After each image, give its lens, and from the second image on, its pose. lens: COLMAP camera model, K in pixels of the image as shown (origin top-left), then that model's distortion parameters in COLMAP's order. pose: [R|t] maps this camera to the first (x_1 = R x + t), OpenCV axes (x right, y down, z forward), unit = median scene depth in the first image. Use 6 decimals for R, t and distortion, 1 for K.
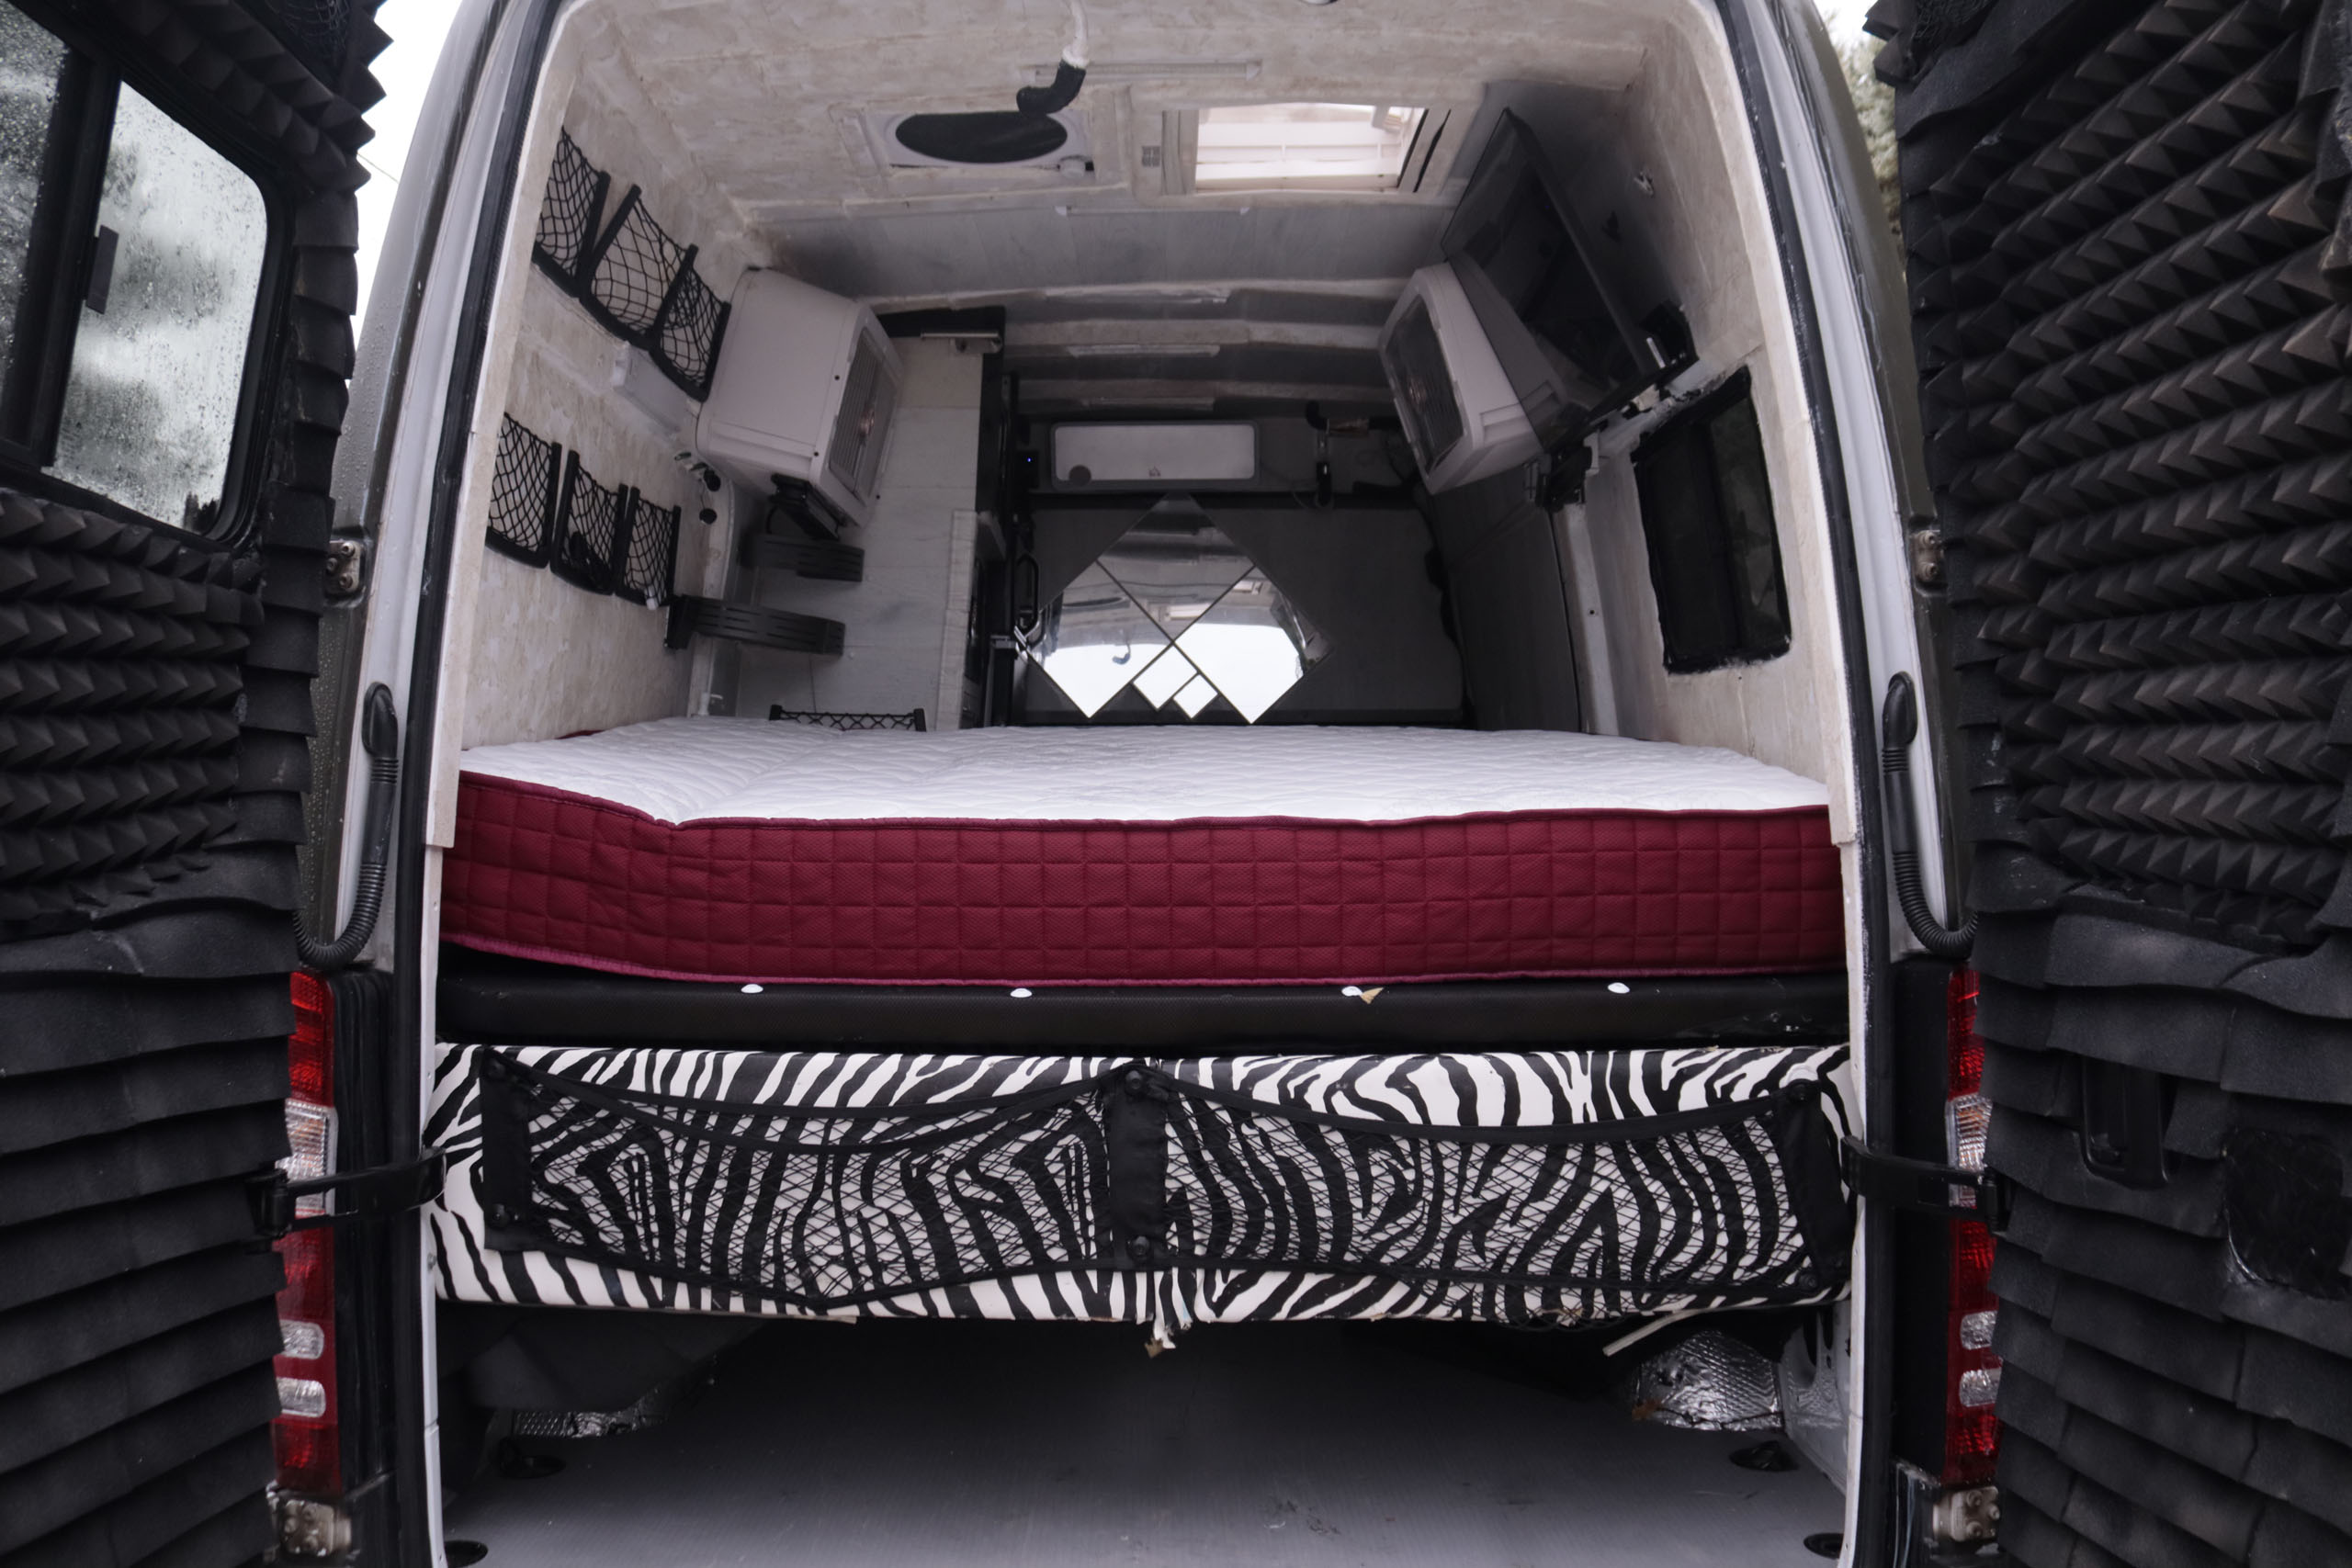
lens RADIAL K [[2031.4, 0, 1160.6], [0, 2031.4, 790.8], [0, 0, 1]] dist [-0.155784, 0.120463]
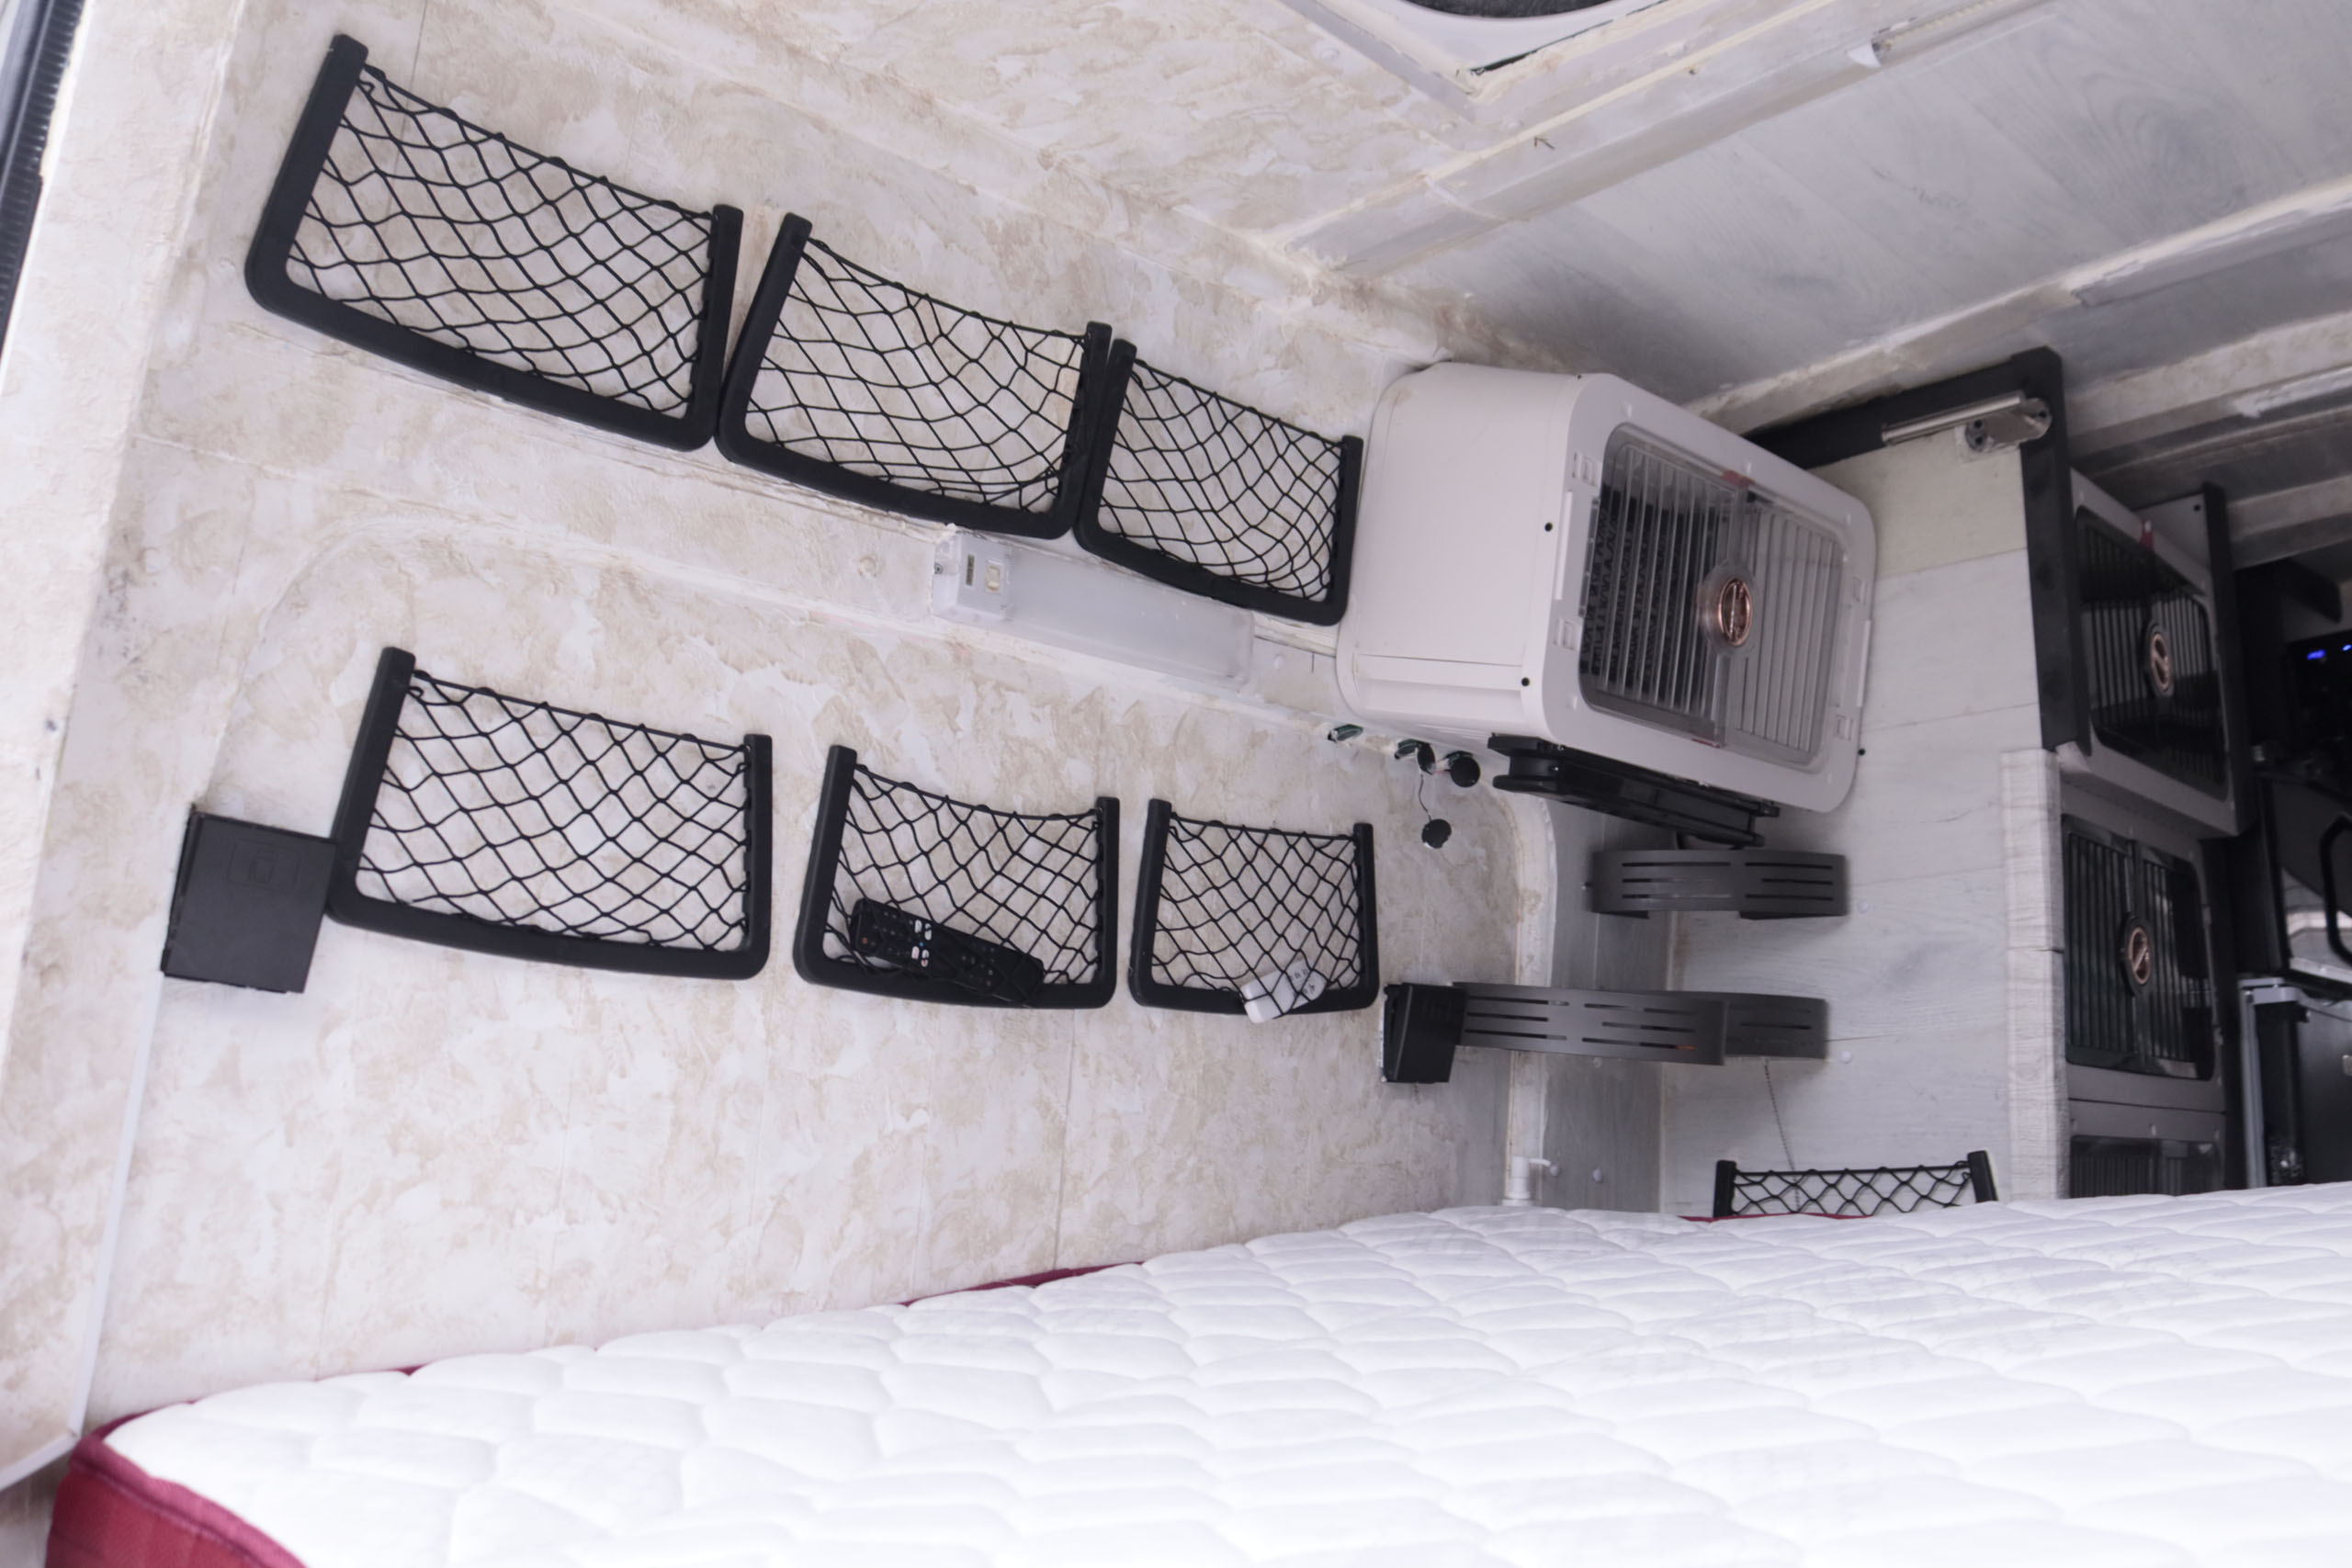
lens RADIAL K [[2329.4, 0, 1156.1], [0, 2329.4, 745.6], [0, 0, 1]] dist [-0.096417, 0.000000]
pose [[0.746222, -0.170124, -0.643592, 0.163323], [0.041964, 0.976892, -0.209572, -0.041449], [0.664373, 0.129379, 0.736118, 0.633802]]
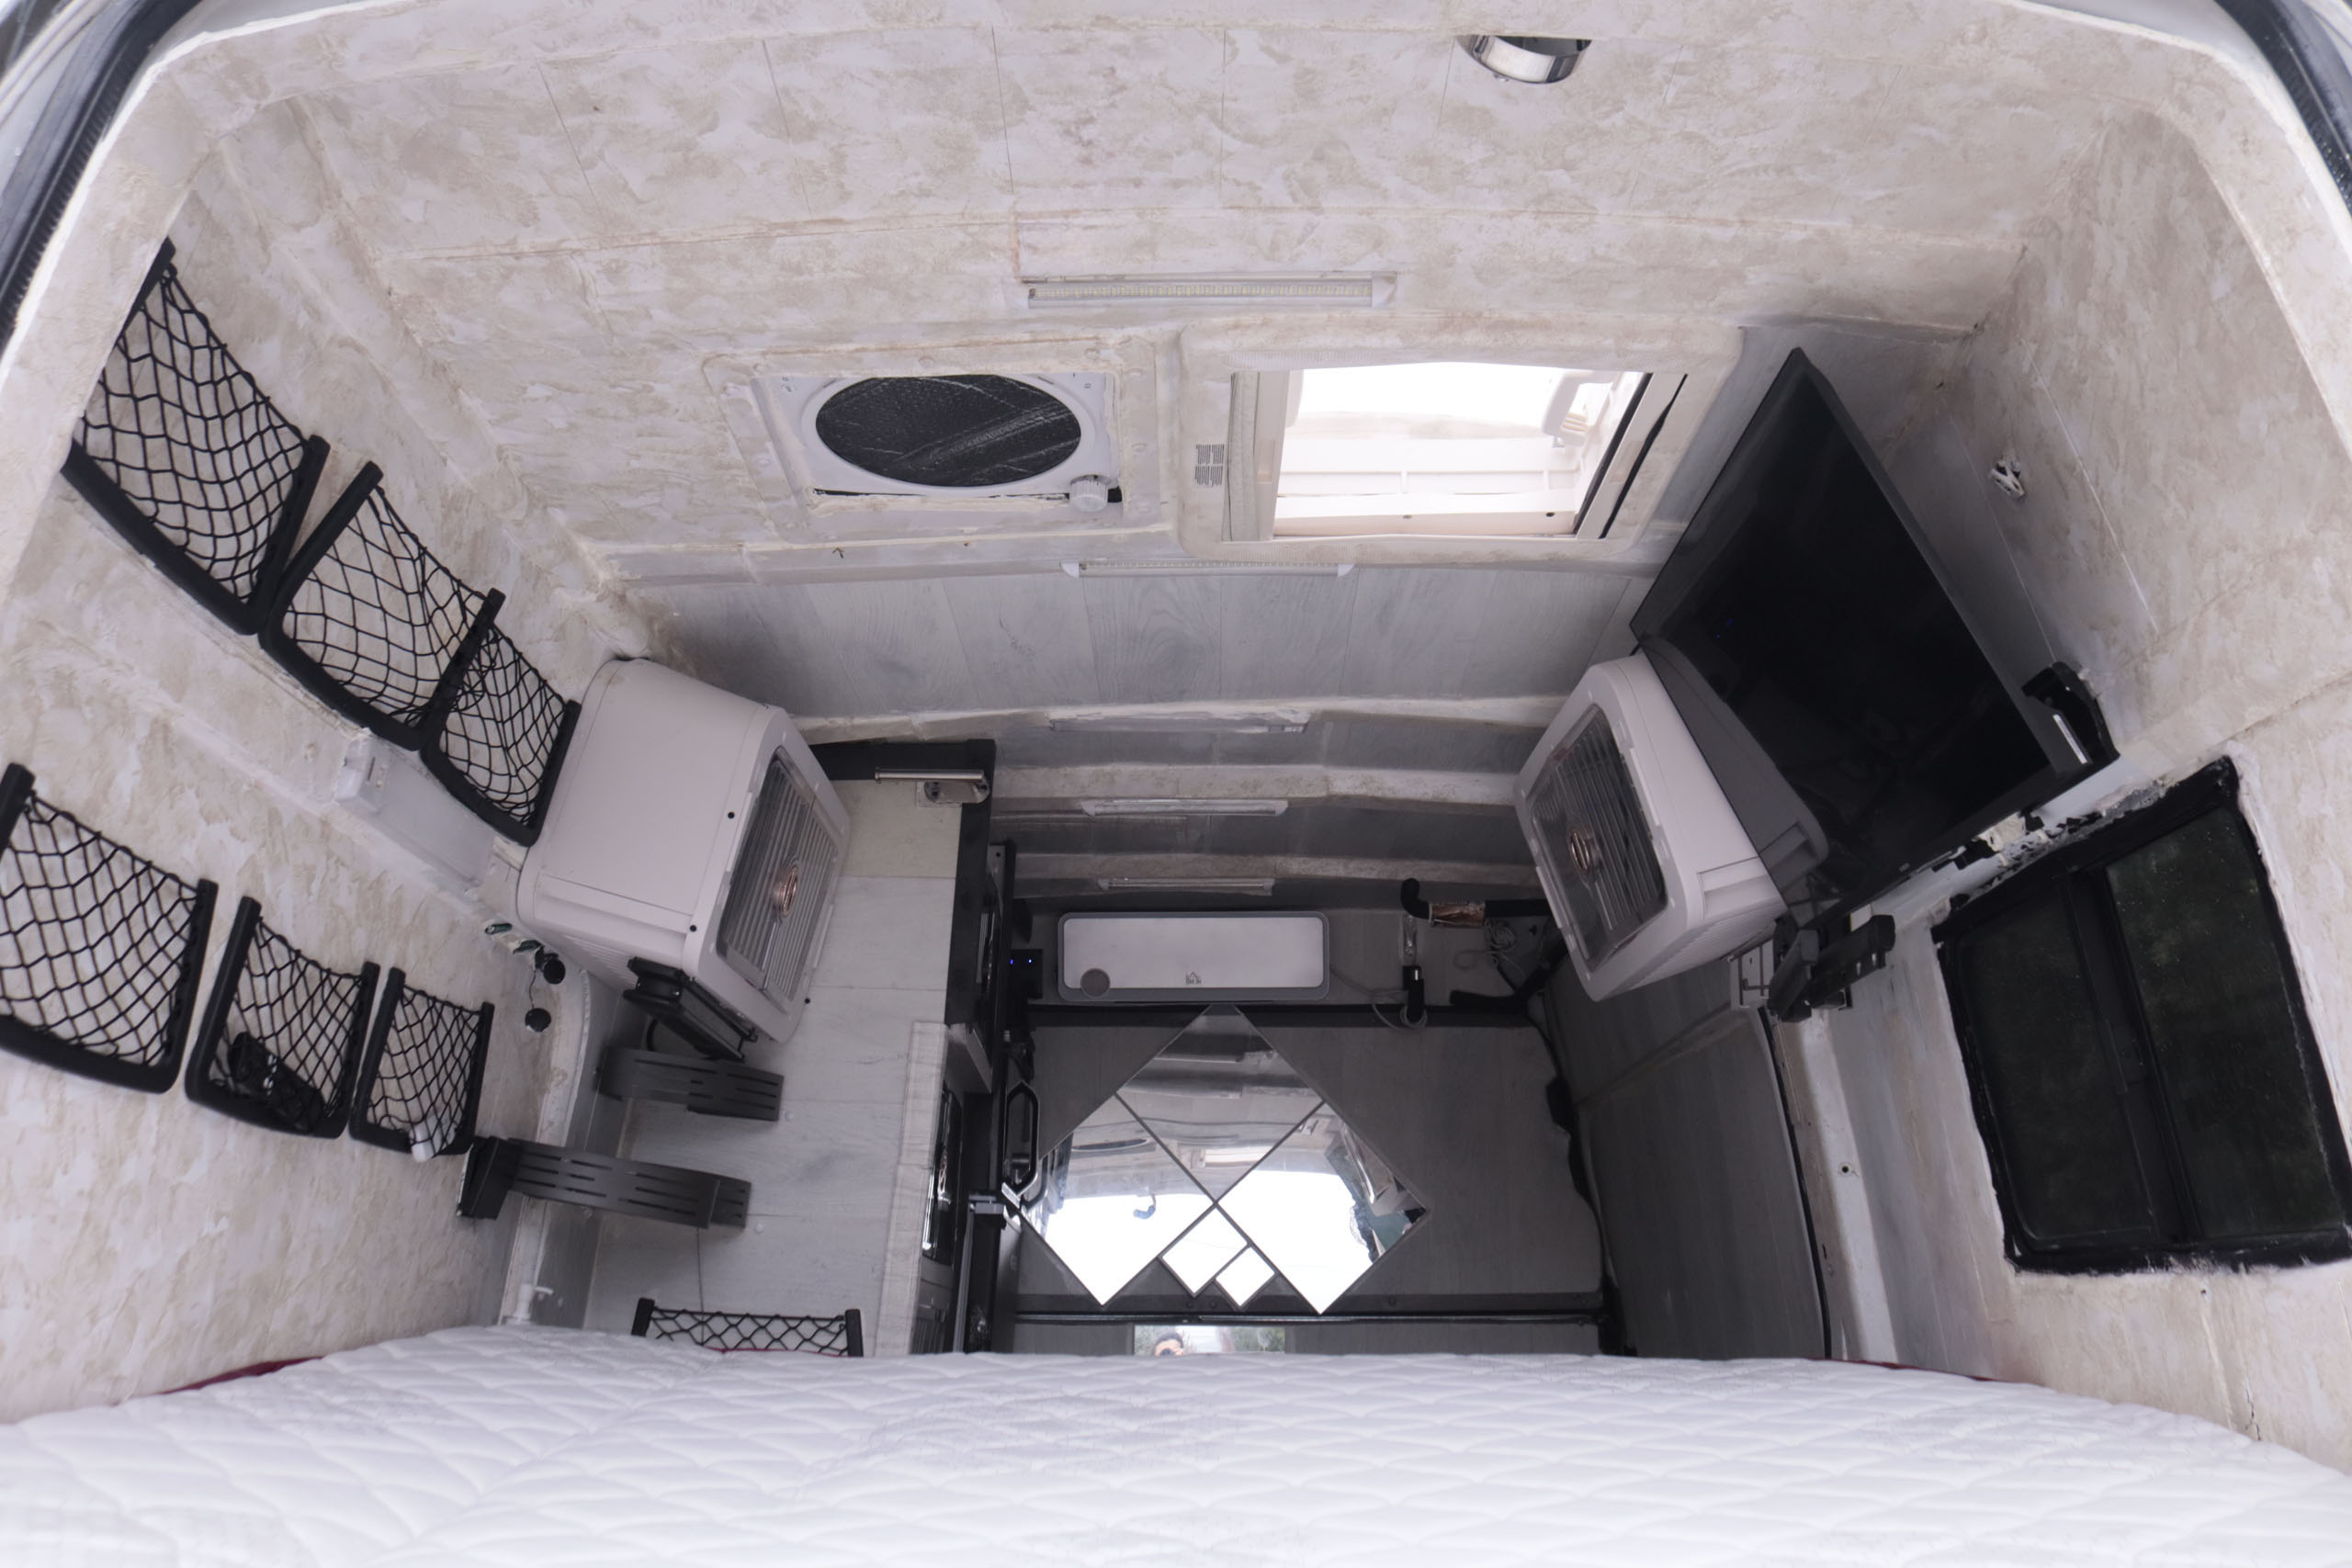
lens RADIAL K [[2031.4, 0, 1182.2], [0, 2031.4, 714.2], [0, 0, 1]] dist [-0.155784, 0.120463]
pose [[0.999983, 0.005792, 0.000670, -0.014874], [-0.005345, 0.956486, -0.291730, -0.053684], [-0.002330, 0.291721, 0.956501, 0.435006]]
